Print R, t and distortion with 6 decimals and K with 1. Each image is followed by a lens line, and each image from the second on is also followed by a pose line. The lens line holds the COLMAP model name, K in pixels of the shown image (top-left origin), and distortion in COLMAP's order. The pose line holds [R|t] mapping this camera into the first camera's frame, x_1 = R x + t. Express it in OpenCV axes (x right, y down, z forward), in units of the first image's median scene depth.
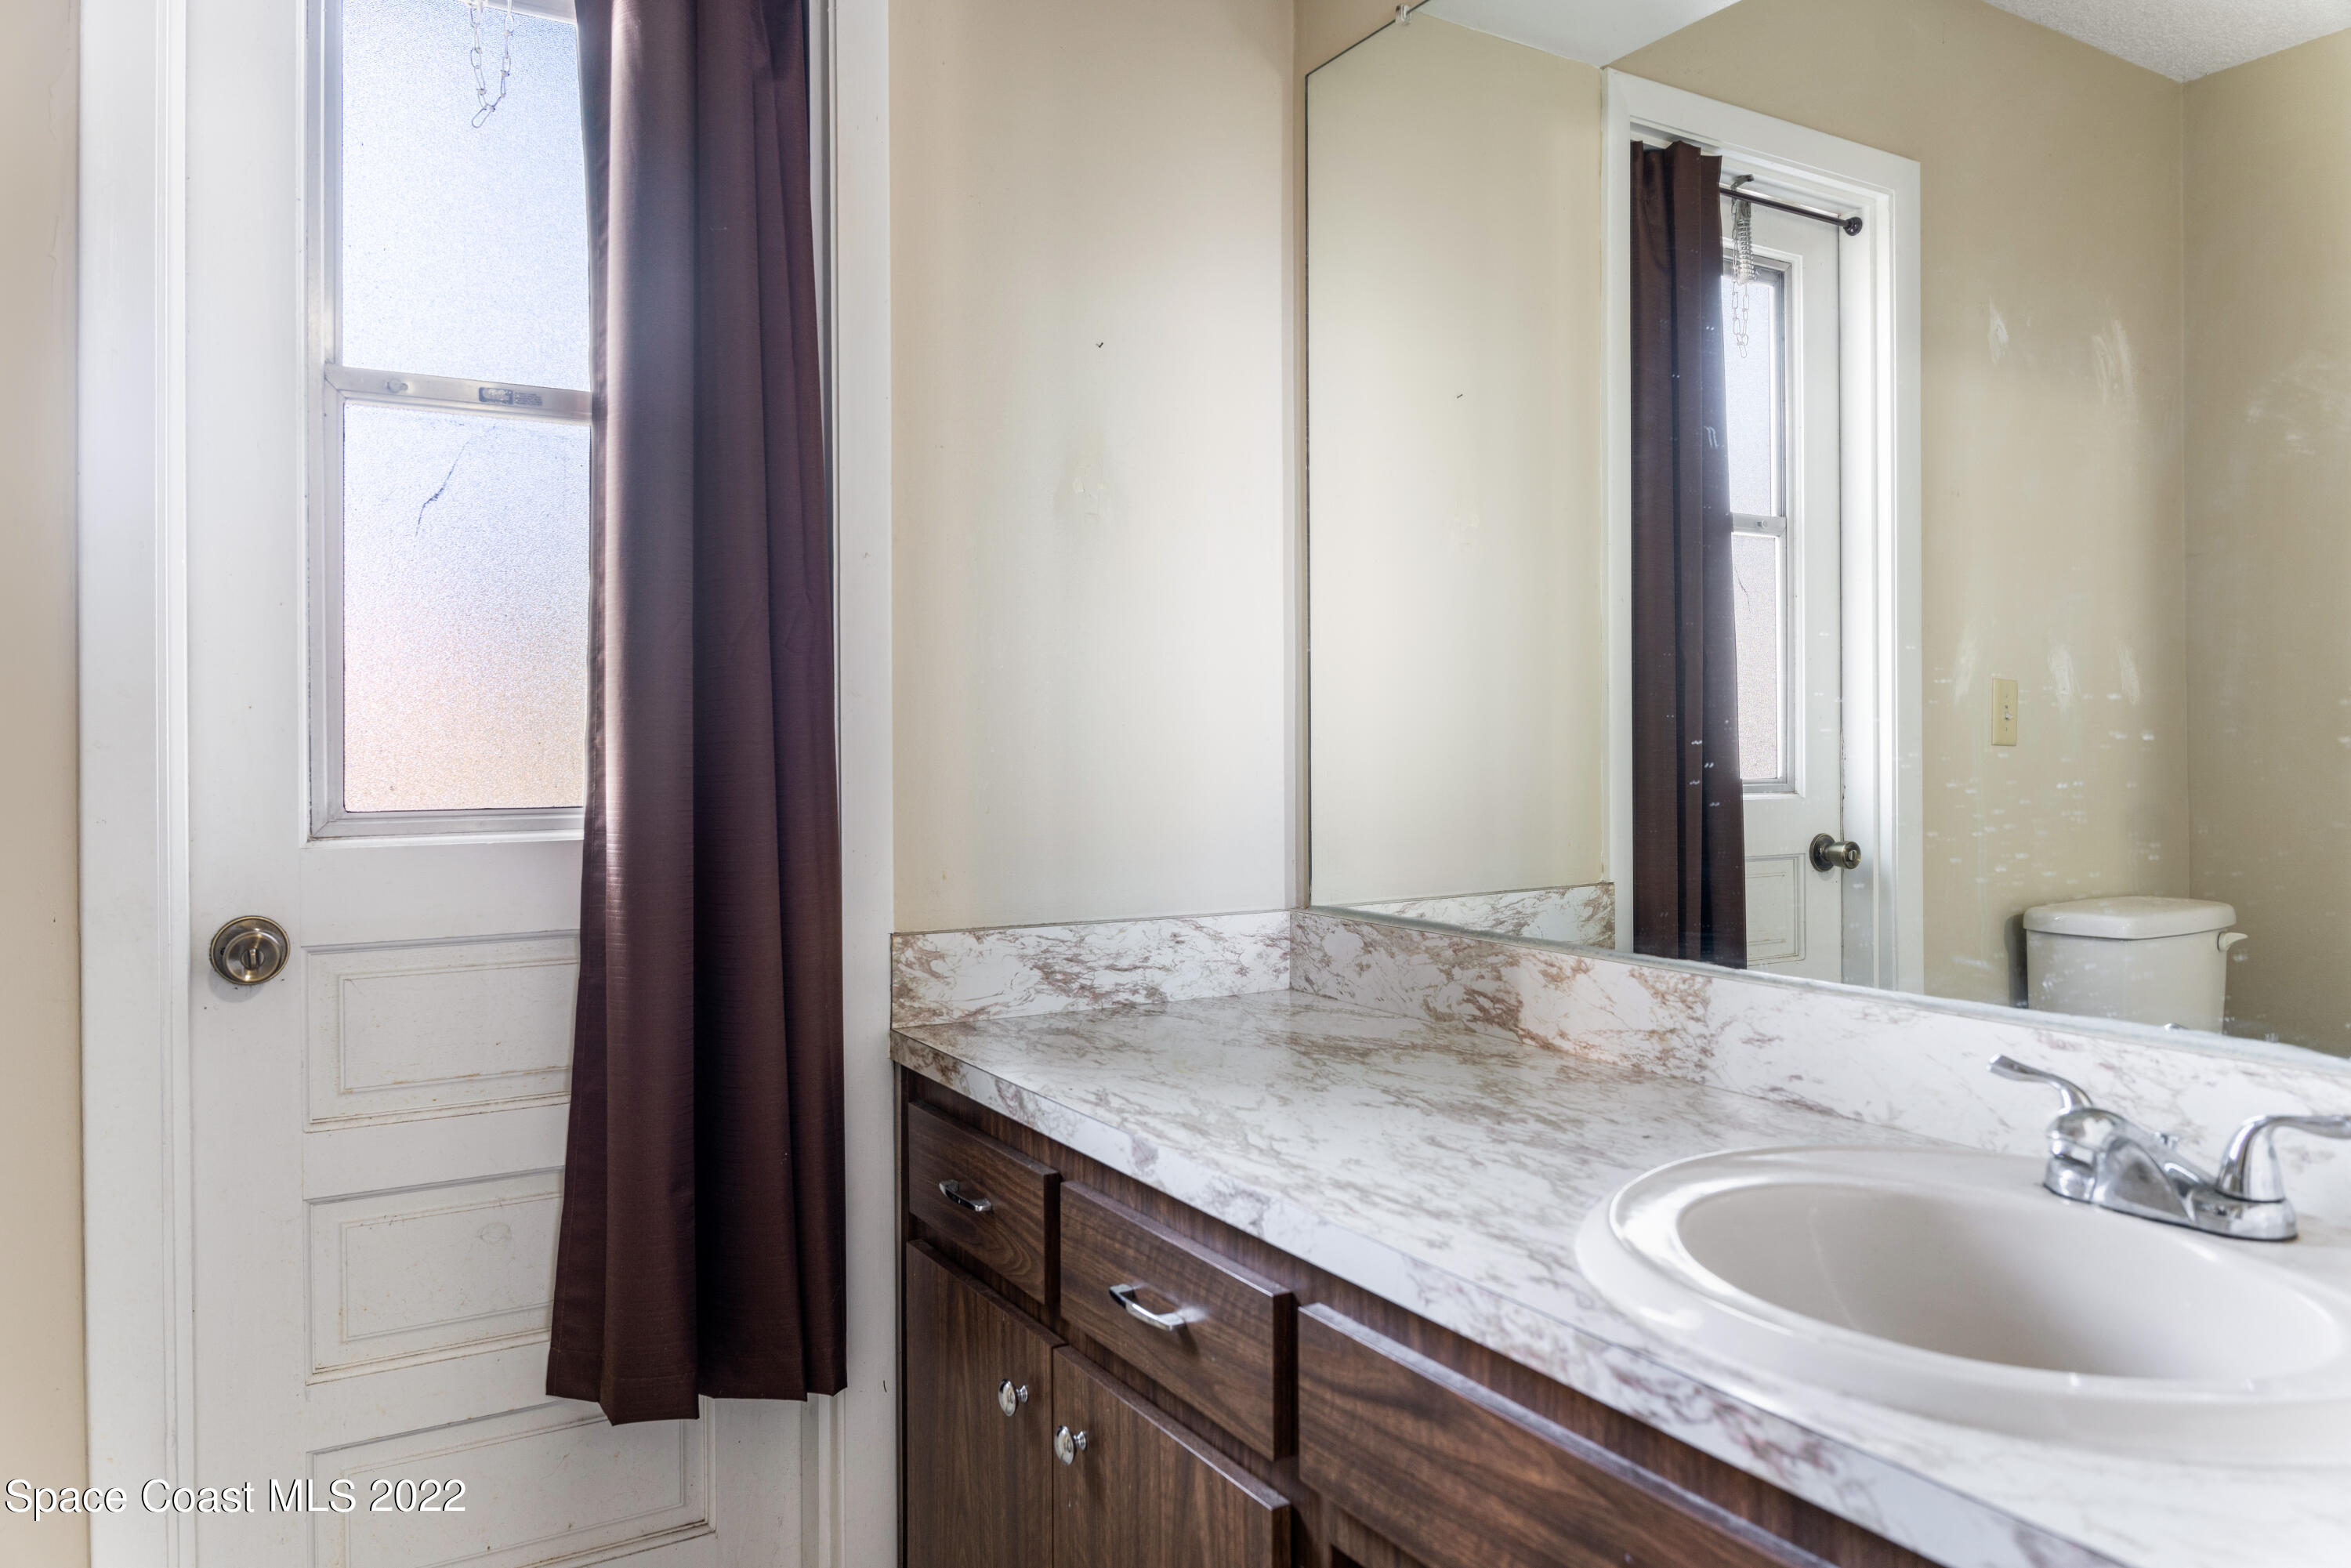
lens RADIAL K [[1591.8, 0, 1176.7], [0, 1591.8, 745.5], [0, 0, 1]] dist [-0.007249, -0.005202]
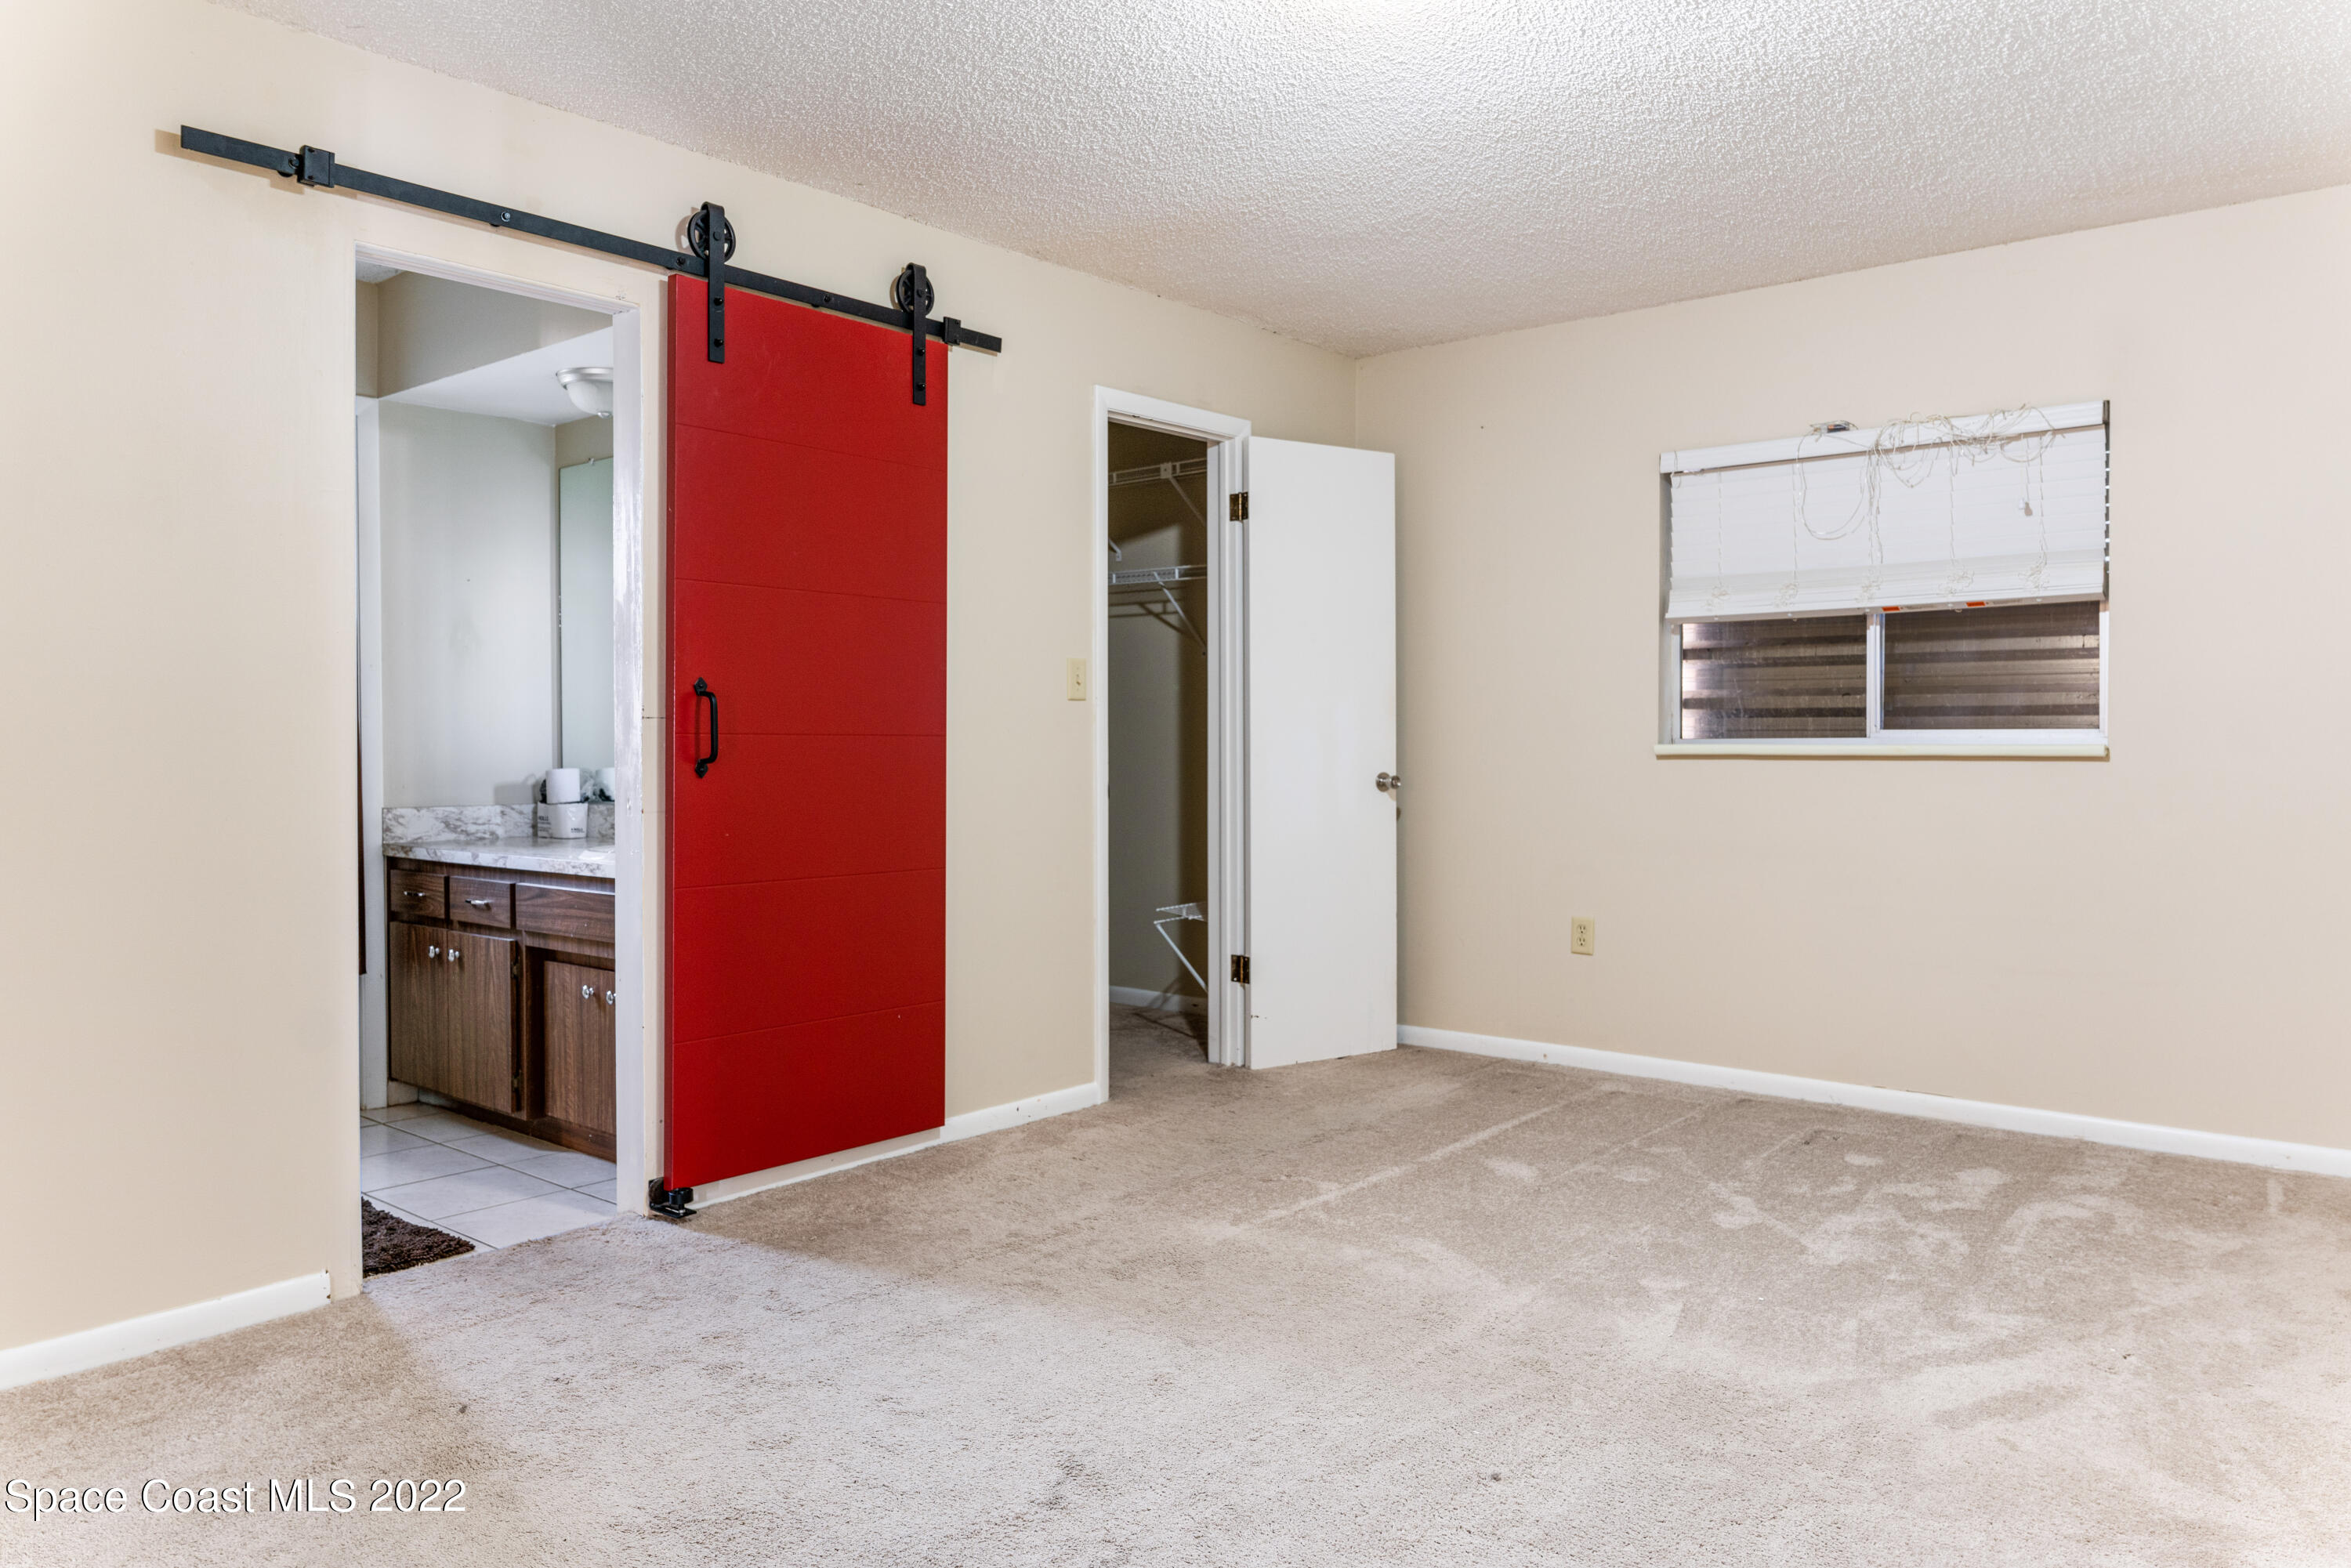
lens RADIAL K [[1591.8, 0, 1176.7], [0, 1591.8, 745.5], [0, 0, 1]] dist [-0.007249, -0.005202]
pose [[0.943832, -0.004019, 0.330402, 0.202548], [0.003036, 0.999989, 0.003490, 0.009209], [-0.330413, -0.002291, 0.943834, -2.001590]]
